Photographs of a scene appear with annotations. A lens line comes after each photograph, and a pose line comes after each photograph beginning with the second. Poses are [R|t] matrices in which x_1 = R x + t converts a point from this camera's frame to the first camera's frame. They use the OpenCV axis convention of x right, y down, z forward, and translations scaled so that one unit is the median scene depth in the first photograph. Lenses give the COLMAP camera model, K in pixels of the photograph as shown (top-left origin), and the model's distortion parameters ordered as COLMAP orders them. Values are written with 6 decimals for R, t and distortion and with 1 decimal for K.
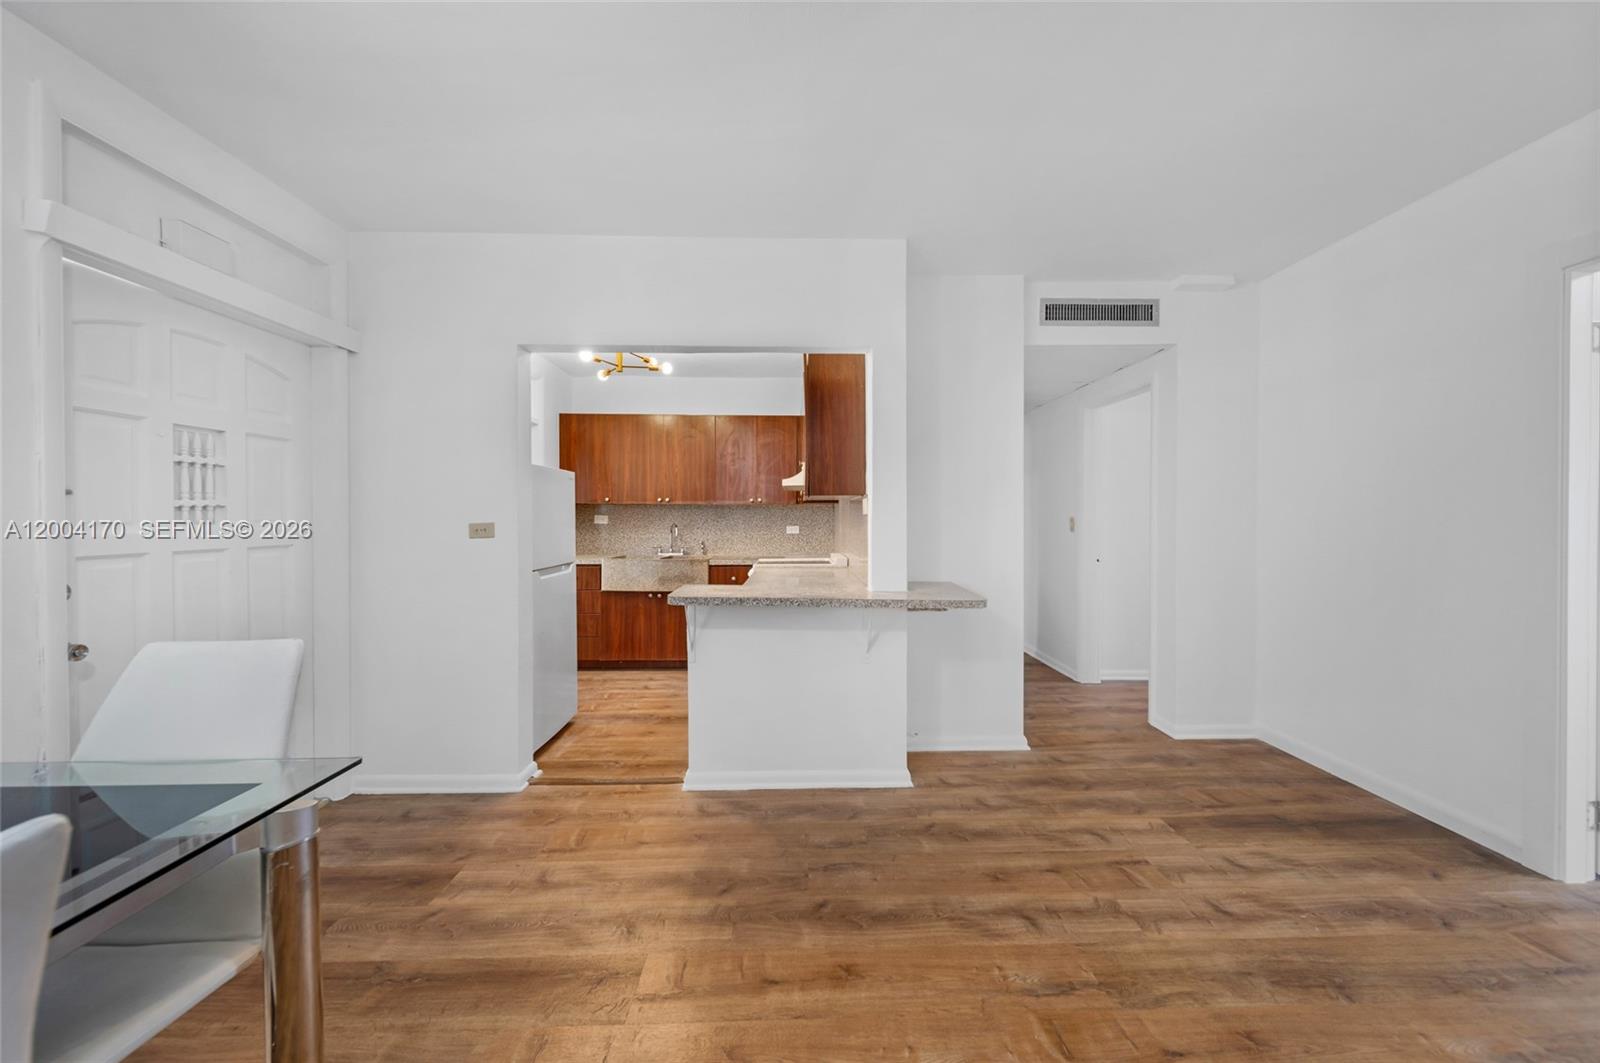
lens RADIAL K [[552.4, 0, 810.0], [0, 552.4, 522.6], [0, 0, 1]] dist [0.010158, -0.004052]
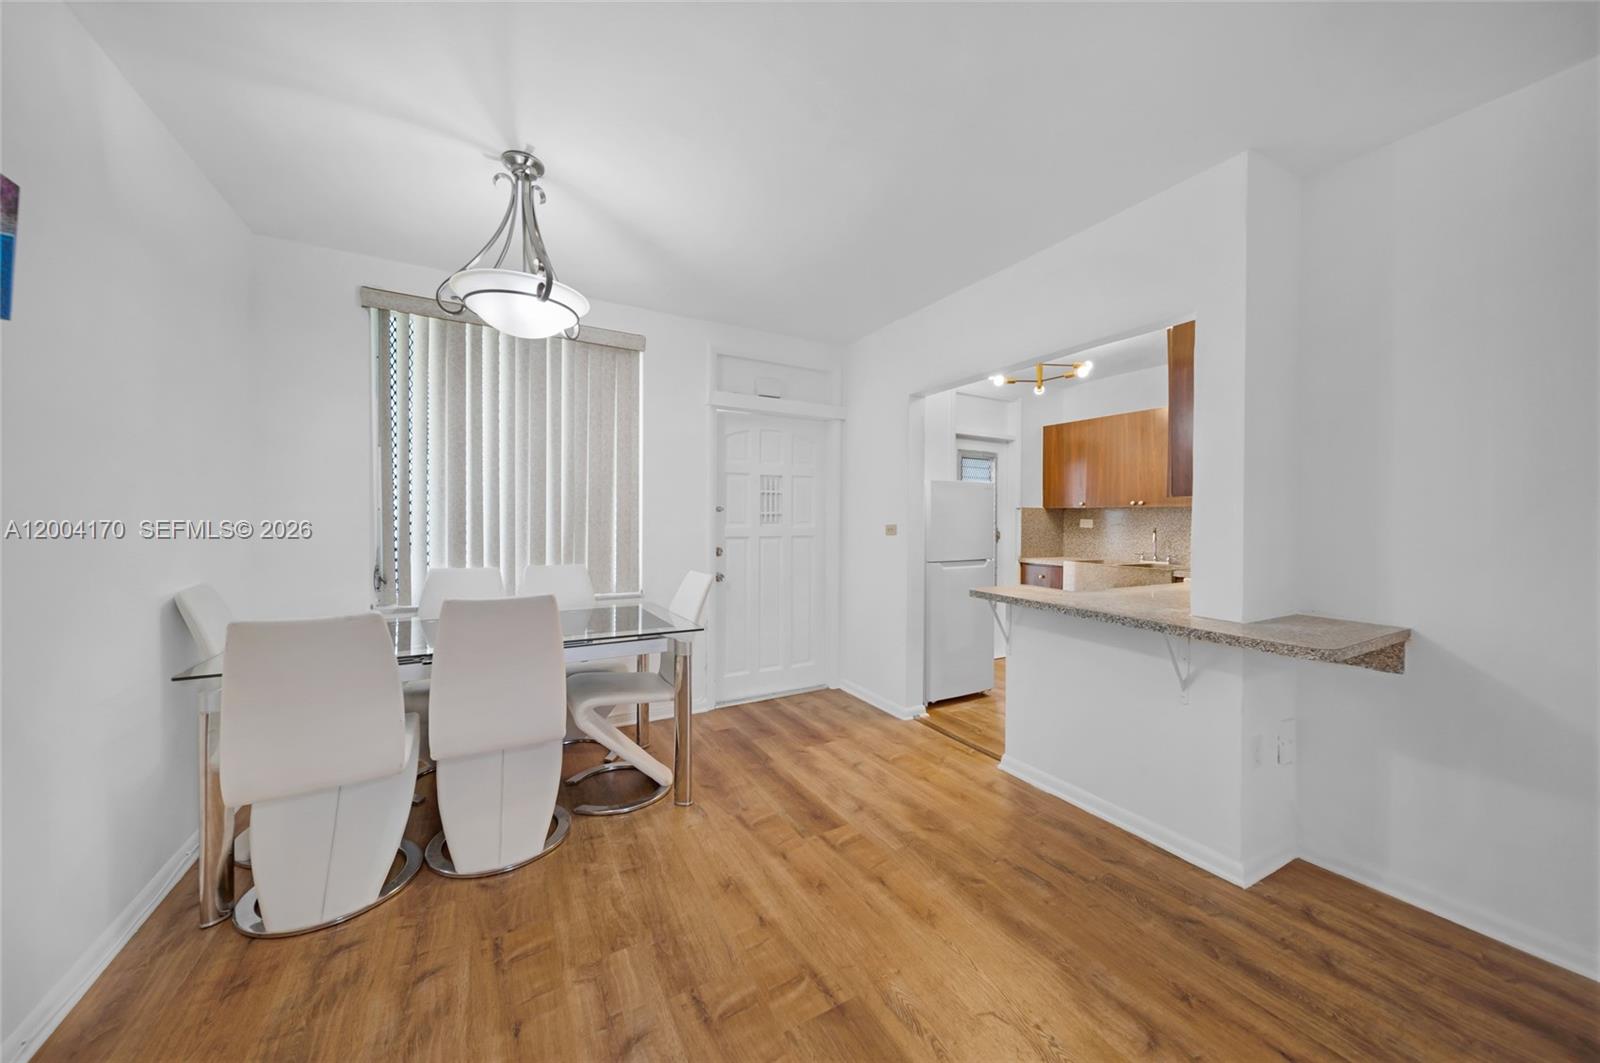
lens RADIAL K [[557.0, 0, 806.6], [0, 557.0, 522.8], [0, 0, 1]] dist [0.001733, -0.000097]
pose [[0.468069, 0.007252, -0.883662, 0.602488], [-0.012874, 0.999916, 0.001386, -0.003318], [0.883598, 0.010728, 0.468123, 0.140537]]
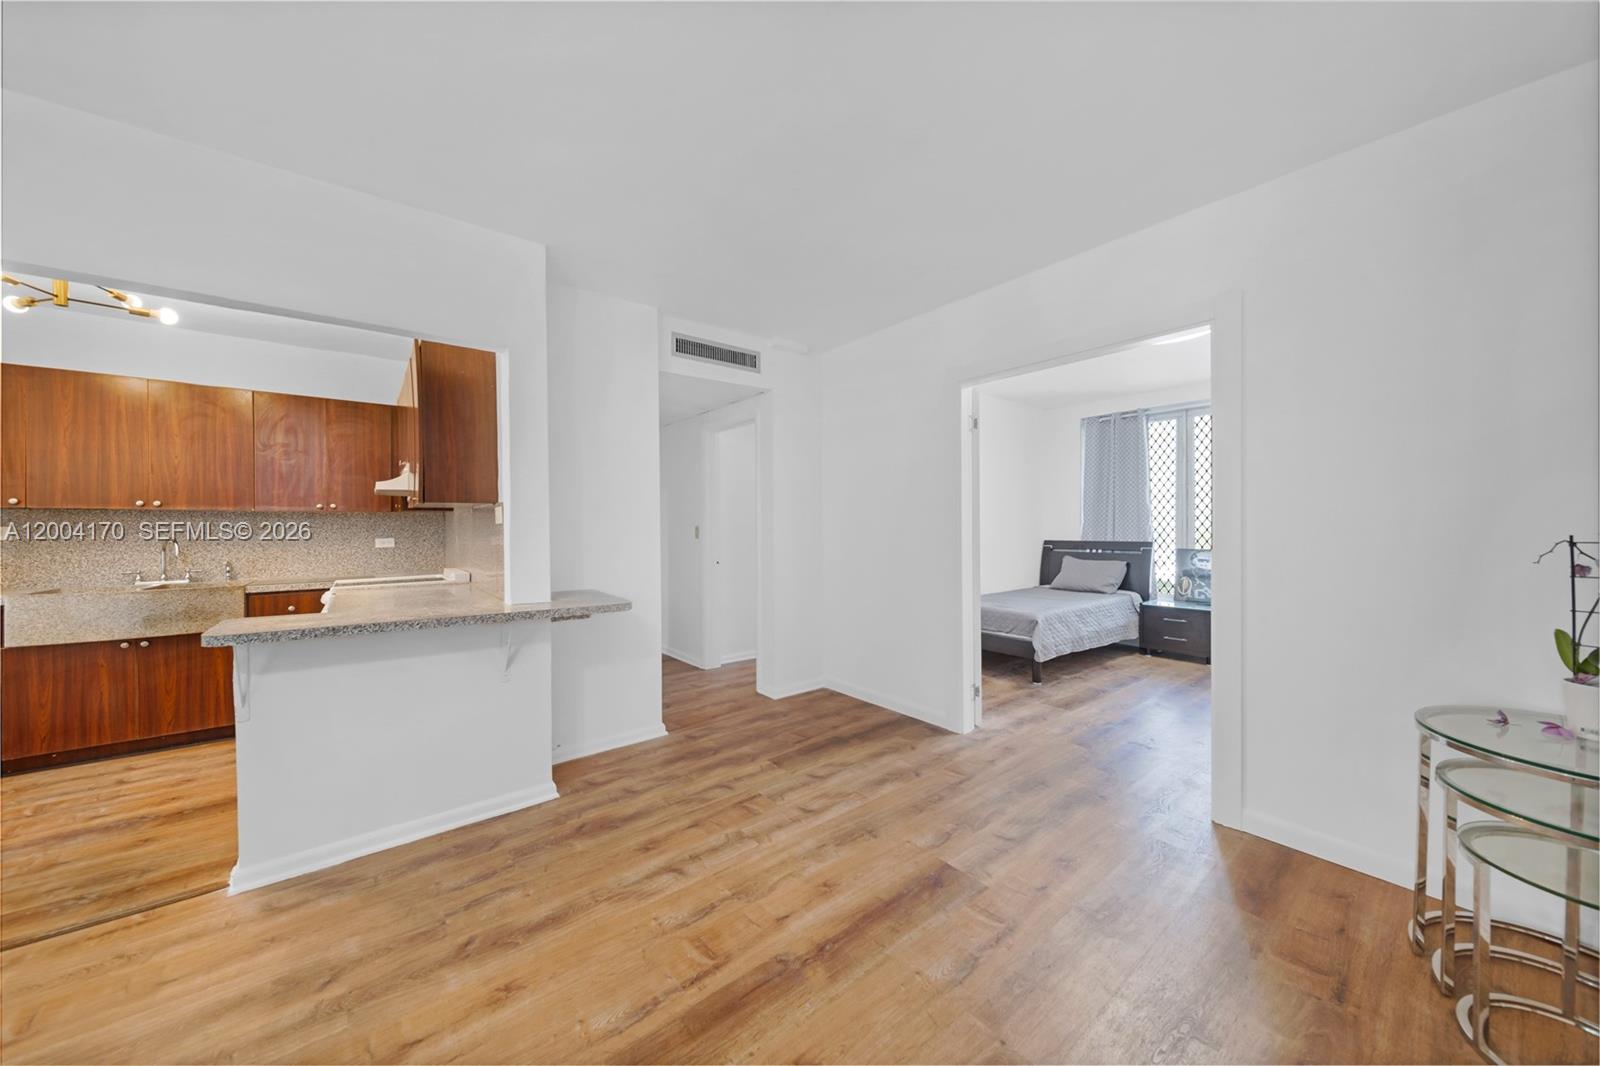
lens RADIAL K [[547.4, 0, 803.1], [0, 547.4, 529.0], [0, 0, 1]] dist [0.009196, -0.003687]
pose [[0.797939, -0.008349, 0.602681, -0.058534], [0.011373, 0.999935, -0.001205, 0.000777], [-0.602631, 0.007815, 0.797981, -0.060586]]
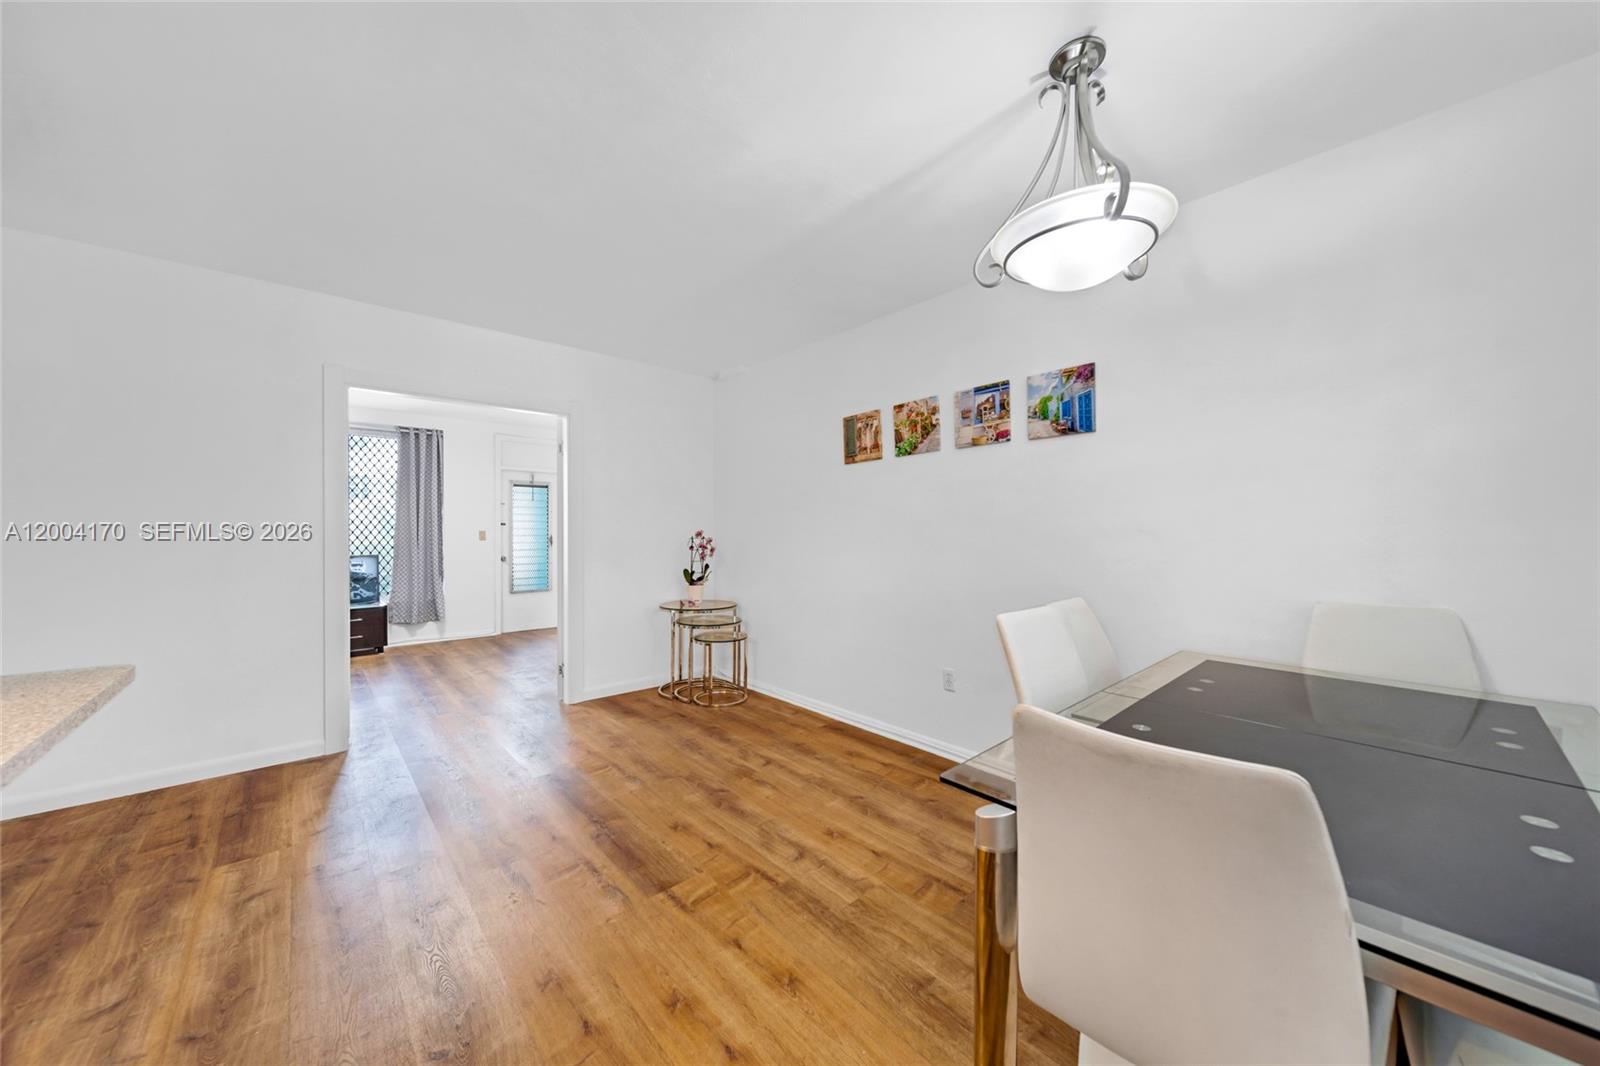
lens RADIAL K [[557.6, 0, 797.7], [0, 557.6, 529.0], [0, 0, 1]] dist [0.009706, -0.003792]
pose [[-0.641439, 0.003143, 0.767167, -0.625981], [0.008504, 0.999959, 0.003014, -0.006145], [-0.767127, 0.008457, -0.641440, 0.809256]]
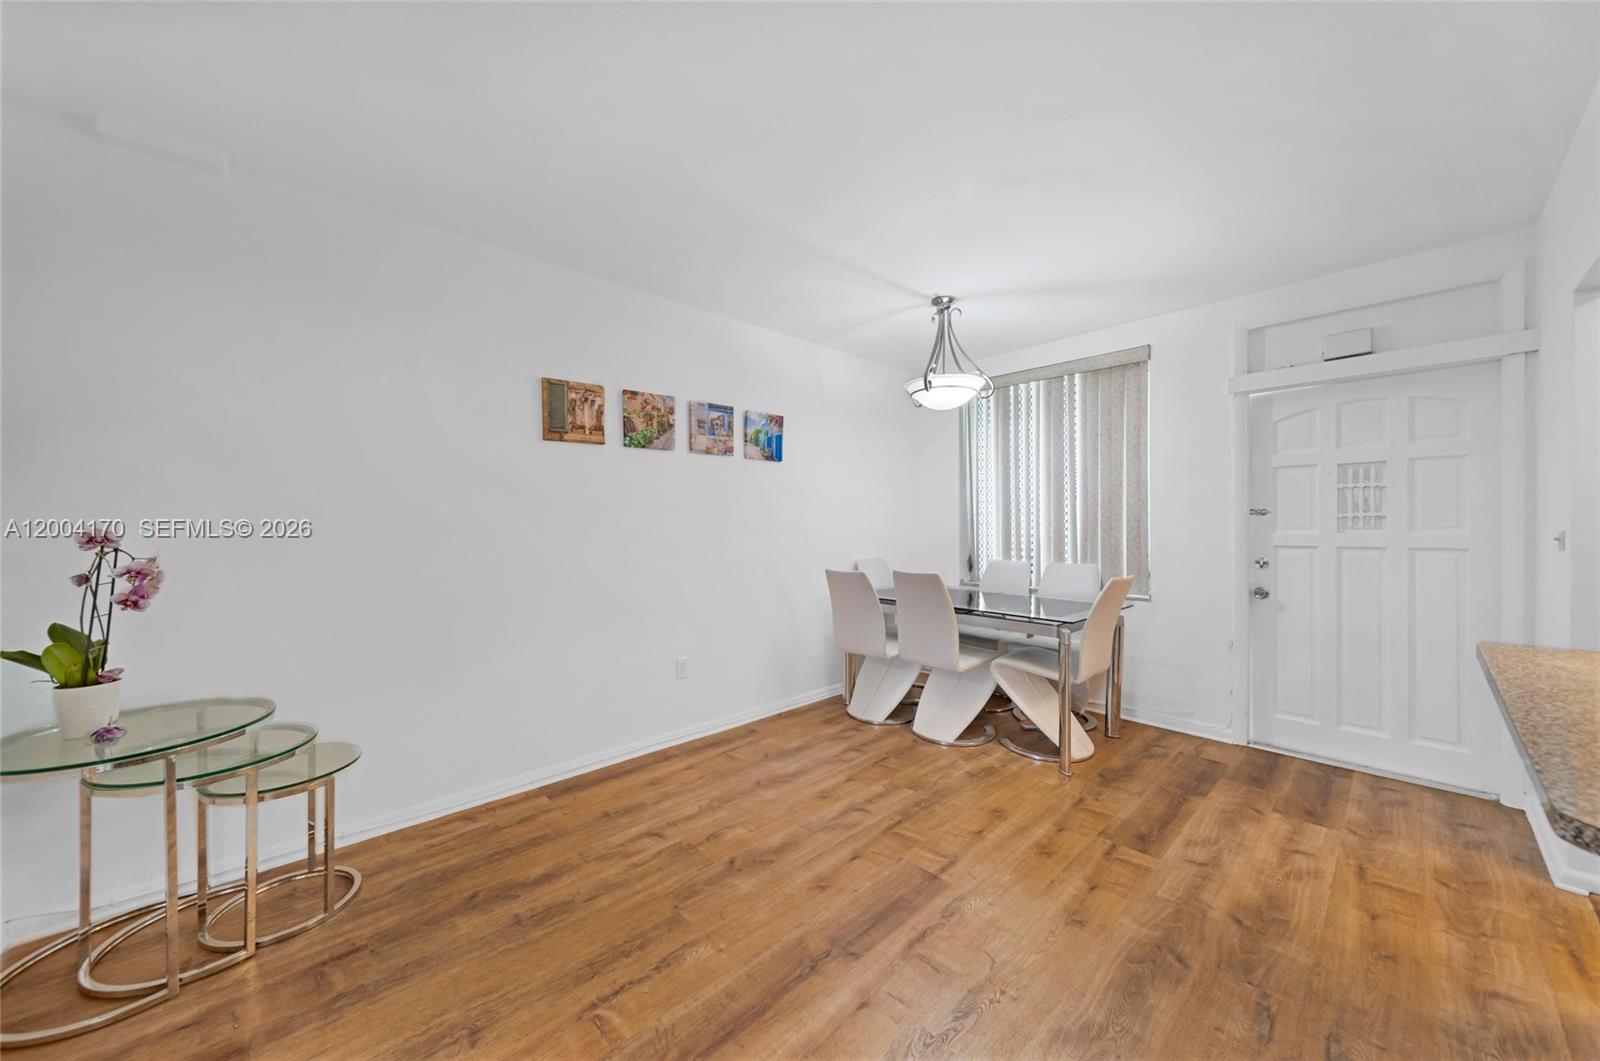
lens RADIAL K [[557.6, 0, 797.7], [0, 557.6, 526.5], [0, 0, 1]] dist [0.009706, -0.003792]
pose [[-0.756262, 0.004078, -0.654256, 0.789252], [-0.002513, 0.999955, 0.009138, -0.012084], [0.654264, 0.008554, -0.756218, 0.931969]]
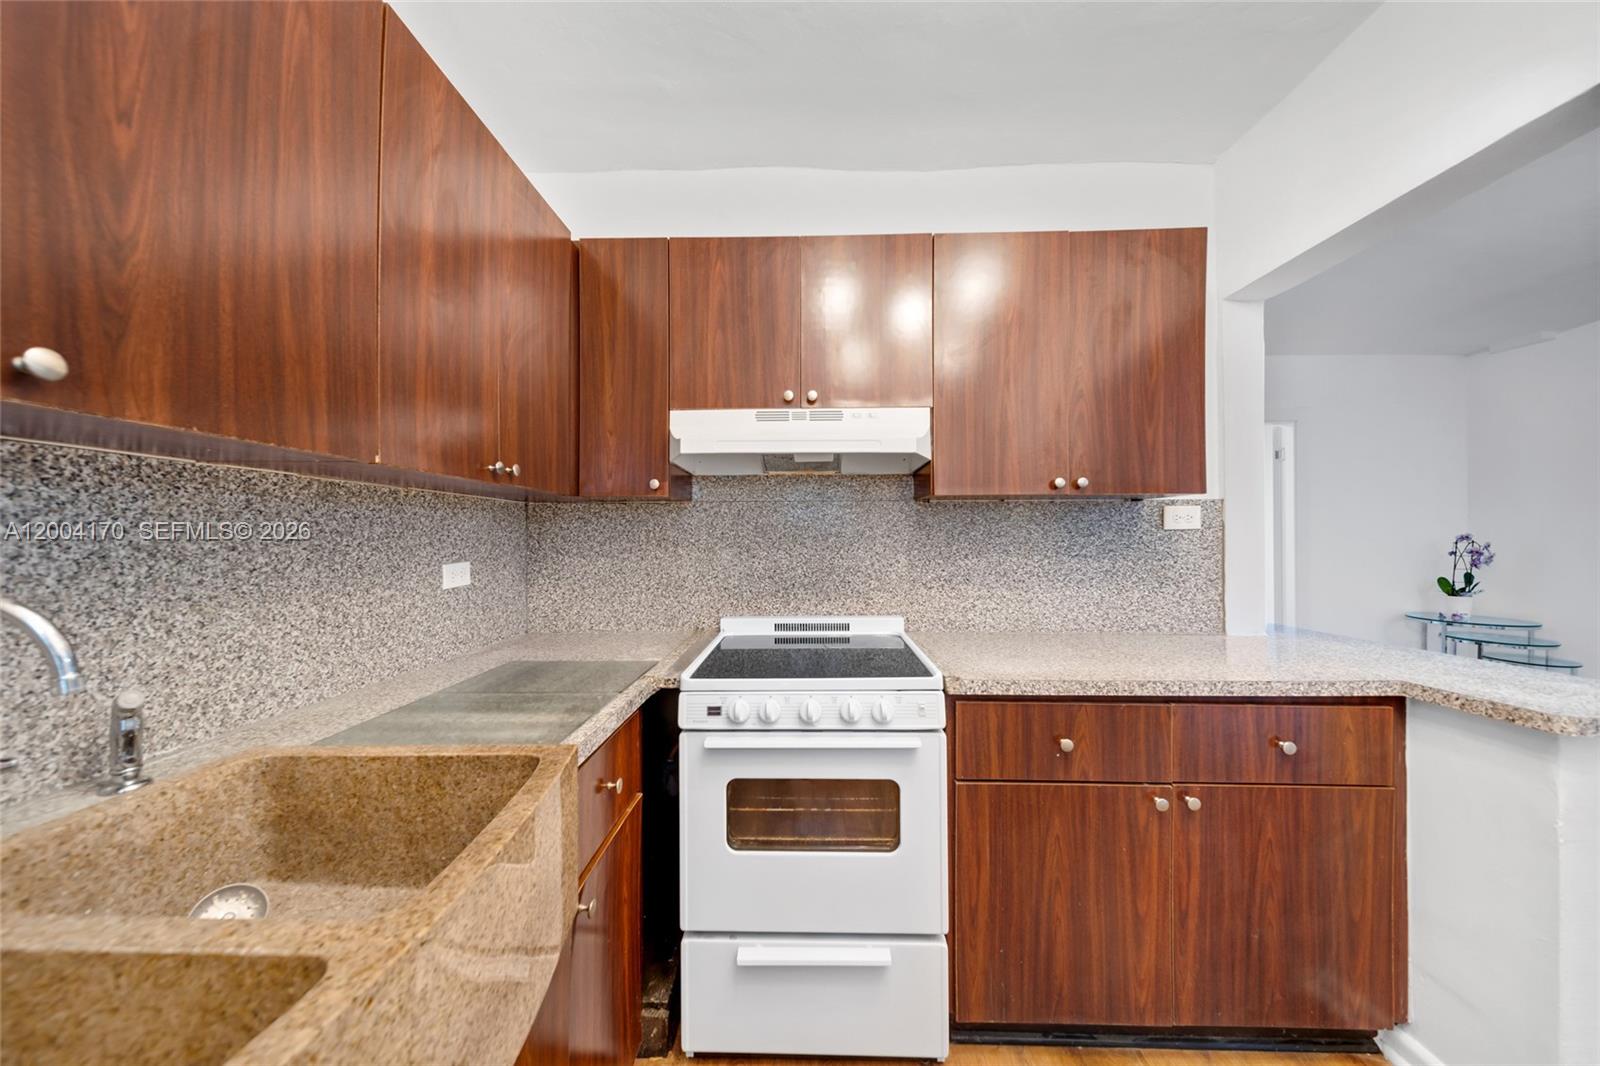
lens RADIAL K [[557.6, 0, 797.7], [0, 557.6, 529.0], [0, 0, 1]] dist [0.009706, -0.003792]
pose [[0.054315, 0.008960, 0.998484, -0.724838], [0.007366, 0.999929, -0.009374, -0.012180], [-0.998497, 0.007864, 0.054246, 1.703581]]
